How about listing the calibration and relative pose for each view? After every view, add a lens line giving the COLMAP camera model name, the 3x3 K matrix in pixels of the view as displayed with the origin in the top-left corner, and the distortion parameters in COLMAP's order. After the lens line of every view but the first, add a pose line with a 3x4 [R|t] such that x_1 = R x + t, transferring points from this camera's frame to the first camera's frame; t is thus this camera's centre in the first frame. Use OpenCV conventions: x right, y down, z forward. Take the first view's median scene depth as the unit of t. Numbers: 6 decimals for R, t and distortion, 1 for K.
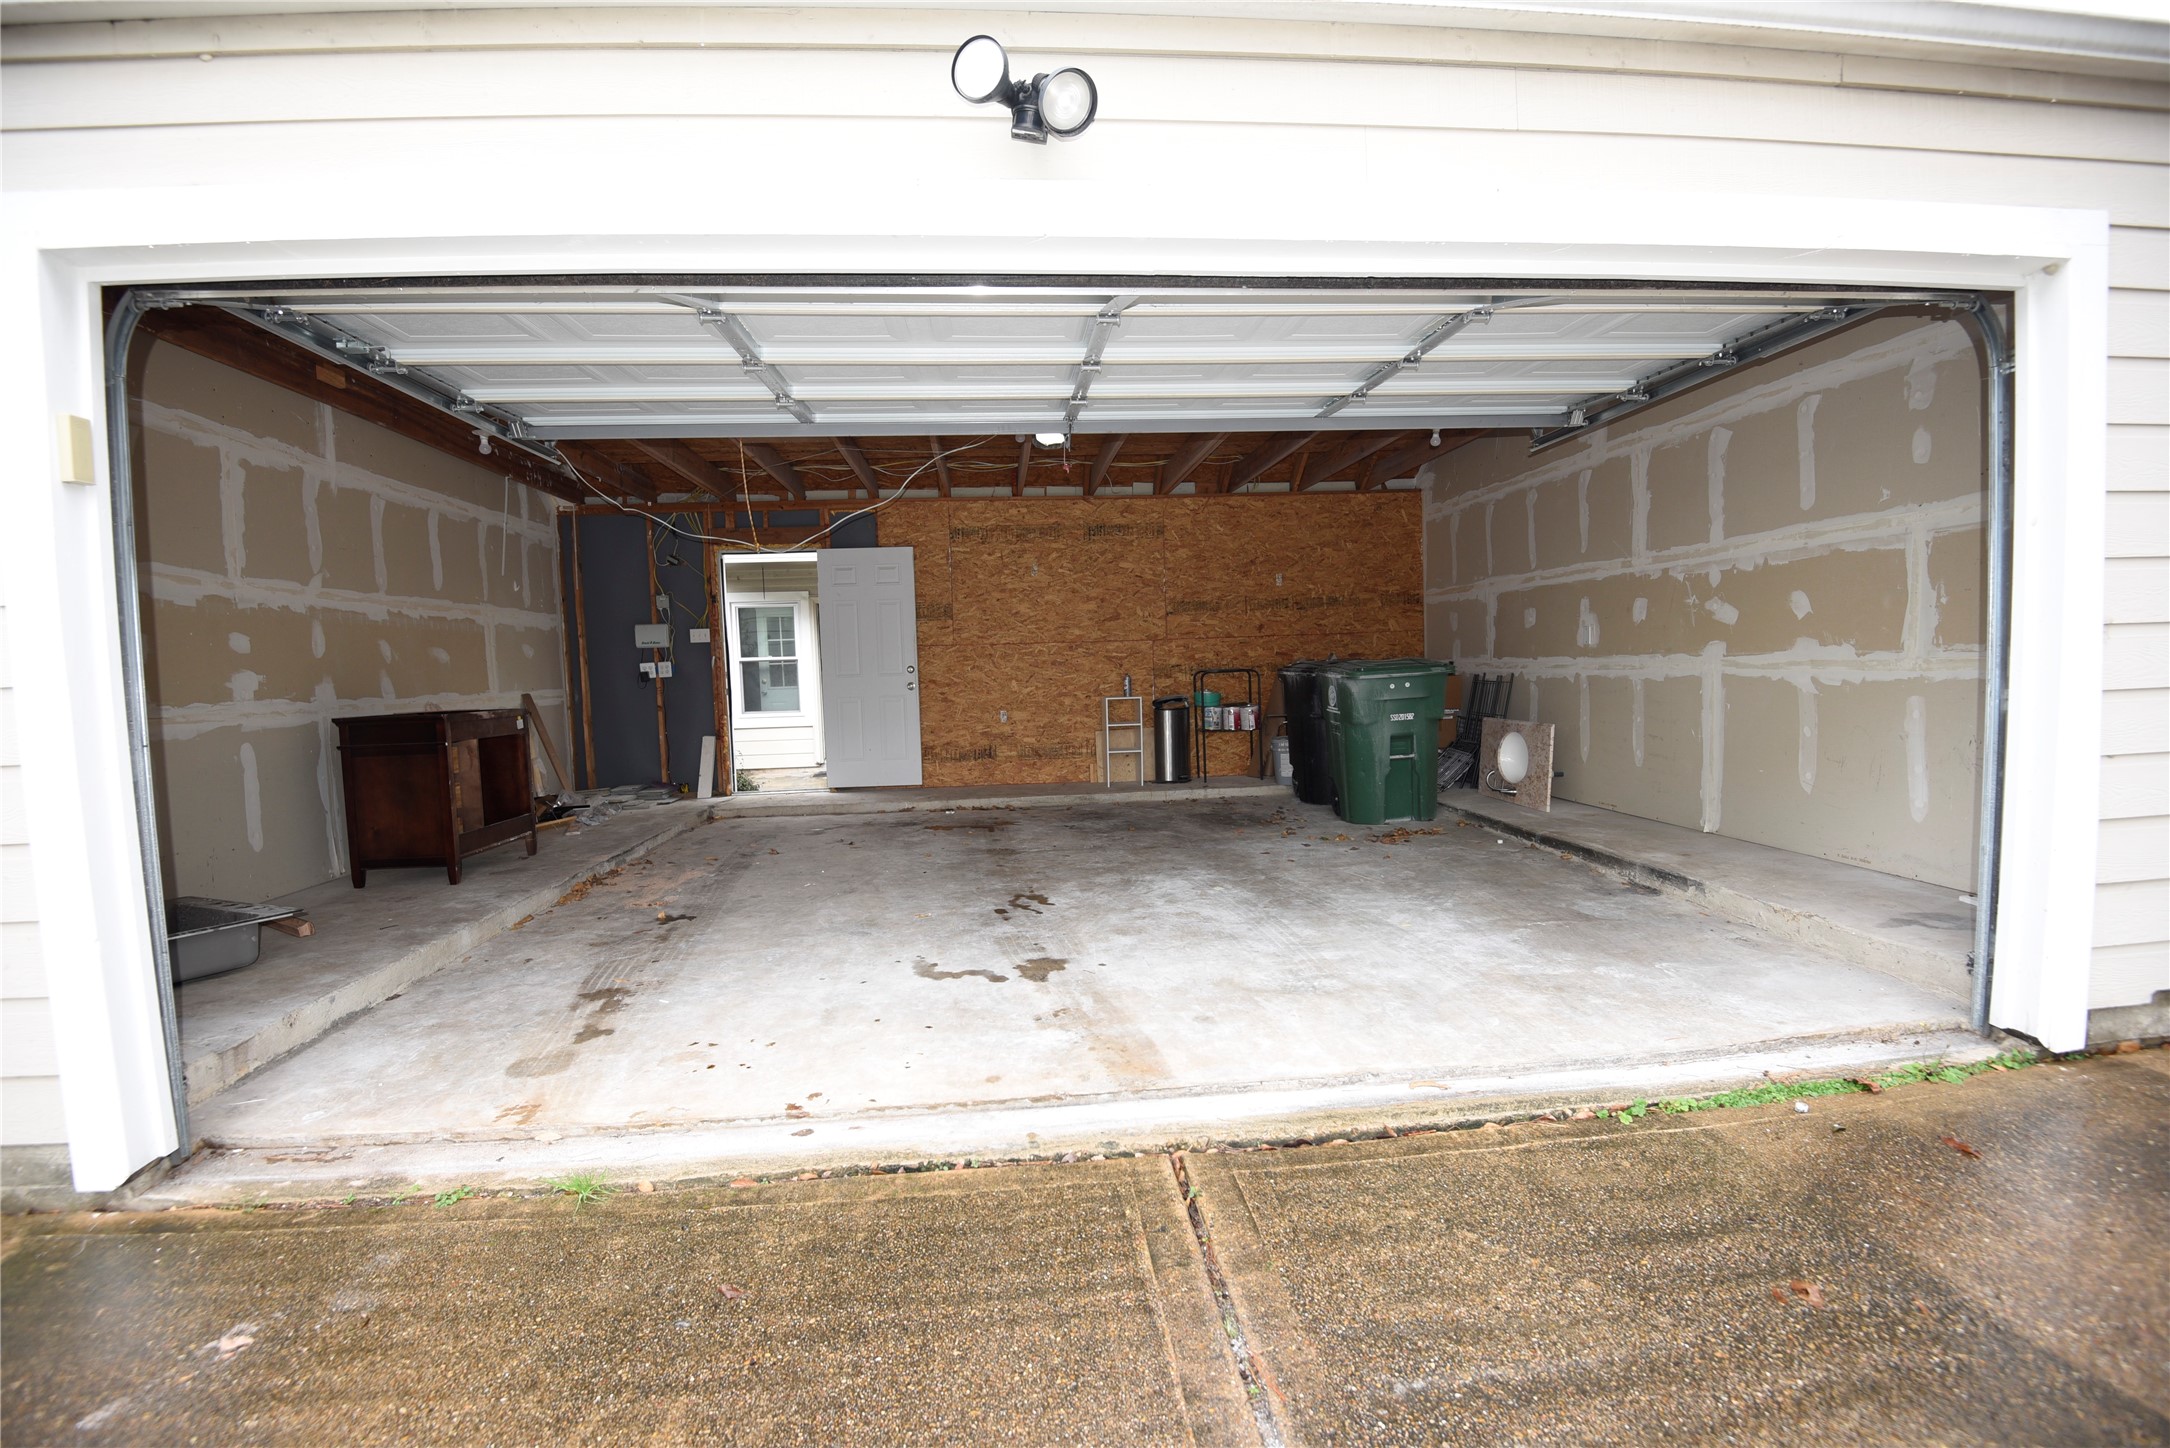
lens RADIAL K [[1008.3, 0, 1085.0], [0, 1008.3, 724.0], [0, 0, 1]] dist [-0.001822, -0.025143]
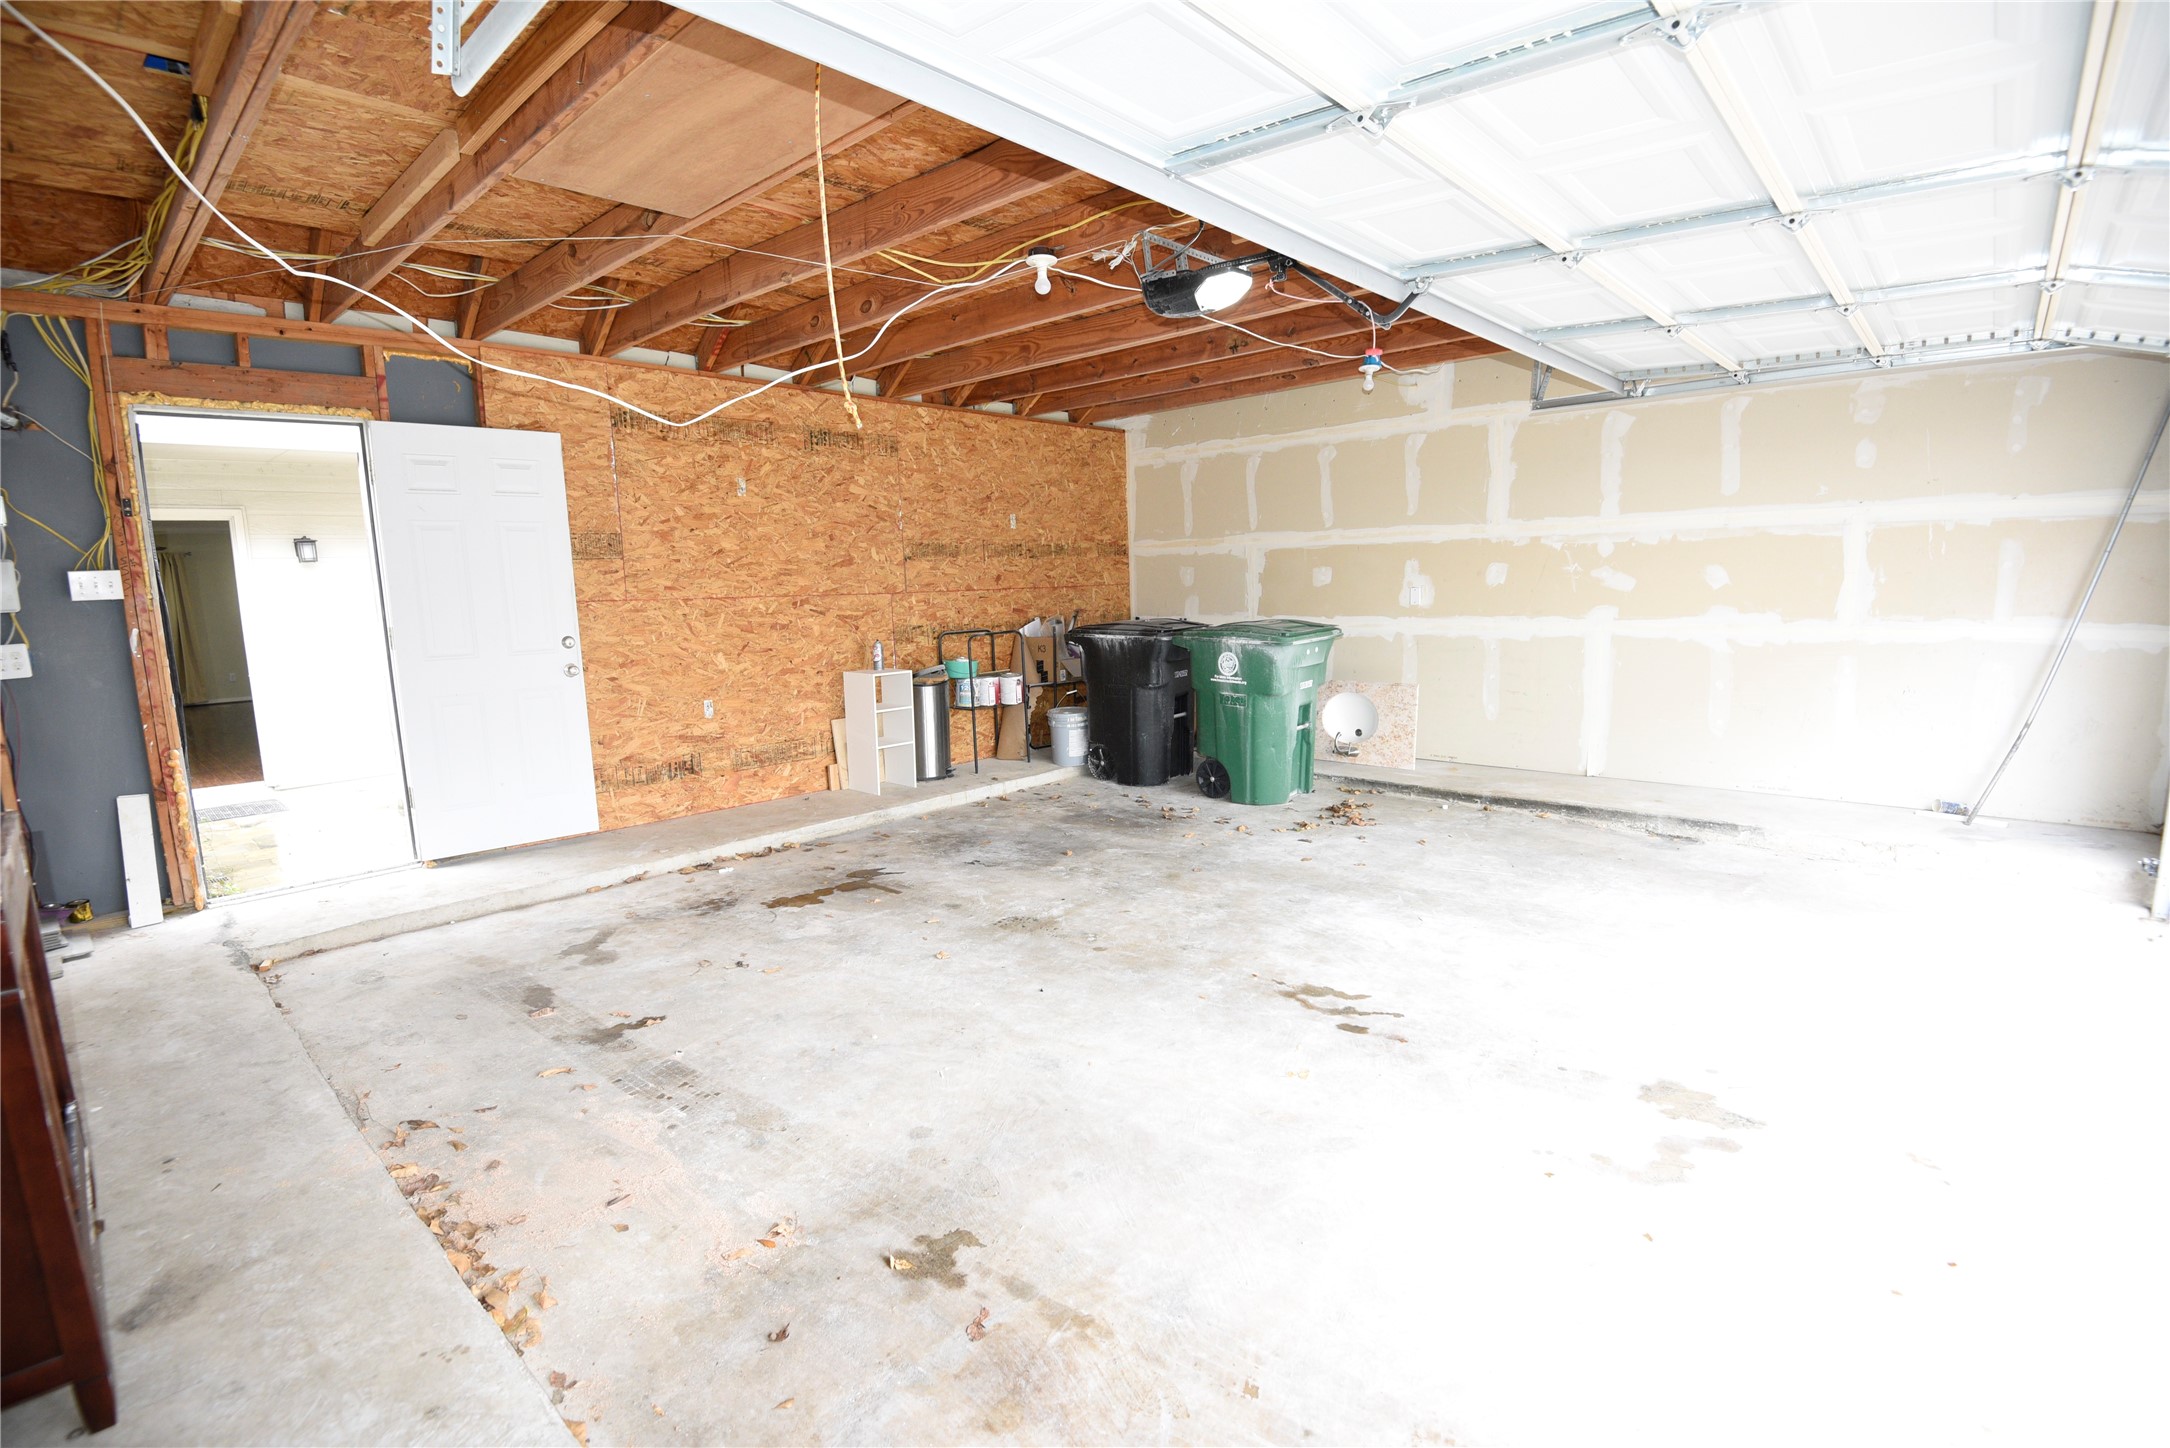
lens RADIAL K [[1008.3, 0, 1085.0], [0, 1008.3, 724.0], [0, 0, 1]] dist [-0.001822, -0.025143]
pose [[0.734160, -0.081979, 0.674010, -0.352859], [0.041828, 0.996260, 0.075613, -0.037937], [-0.677687, -0.027320, 0.734843, 0.354457]]
